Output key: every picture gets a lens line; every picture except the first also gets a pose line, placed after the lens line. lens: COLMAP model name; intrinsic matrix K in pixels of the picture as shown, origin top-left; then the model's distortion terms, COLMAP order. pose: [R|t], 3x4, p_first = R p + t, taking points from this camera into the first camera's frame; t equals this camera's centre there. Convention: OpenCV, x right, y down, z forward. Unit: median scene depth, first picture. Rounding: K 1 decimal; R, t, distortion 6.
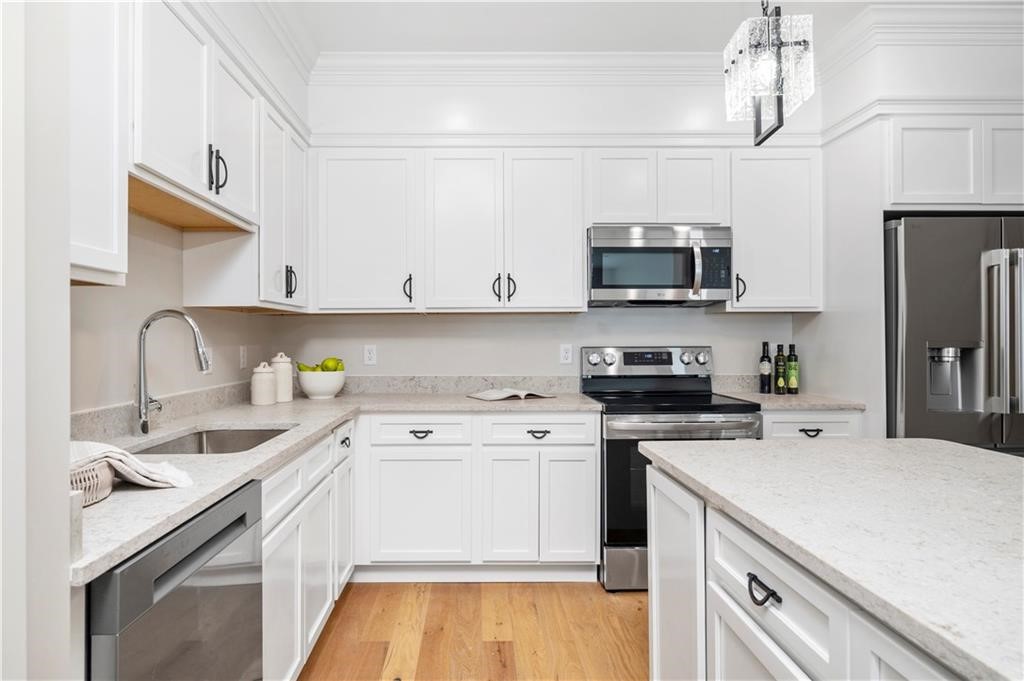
lens RADIAL K [[572.4, 0, 510.4], [0, 572.4, 335.1], [0, 0, 1]] dist [-0.002694, 0.000441]
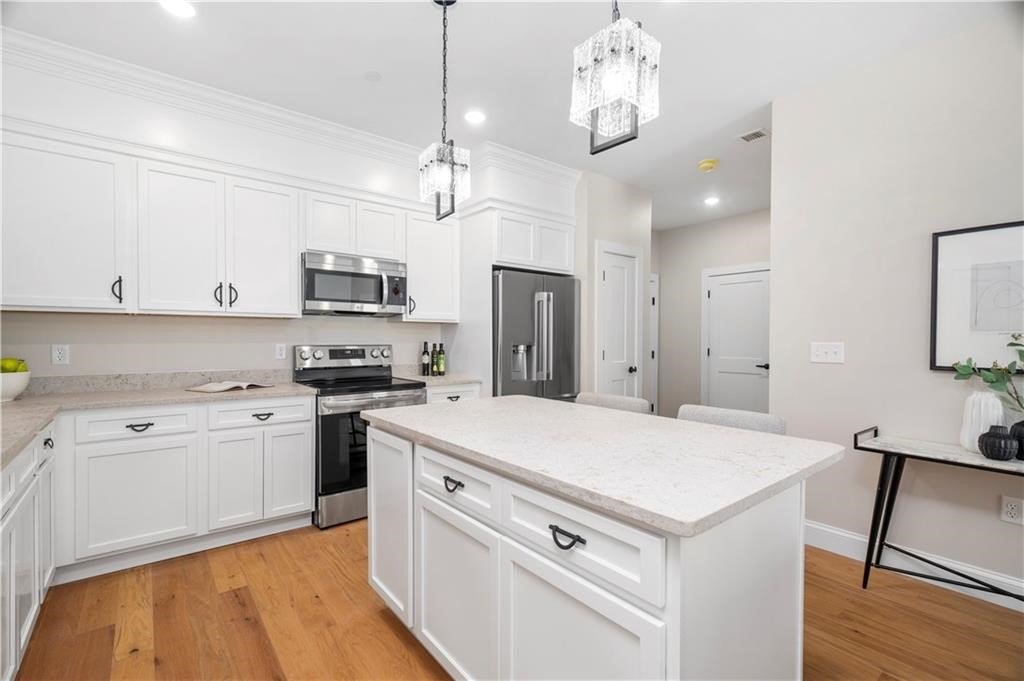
lens RADIAL K [[456.6, 0, 512.0], [0, 456.6, 340.5], [0, 0, 1]] dist [0.000168, -0.000156]
pose [[0.783872, 0.003283, 0.620914, -0.140980], [-0.008839, 0.999944, 0.005872, -0.000795], [-0.620859, -0.010092, 0.783857, -0.100232]]
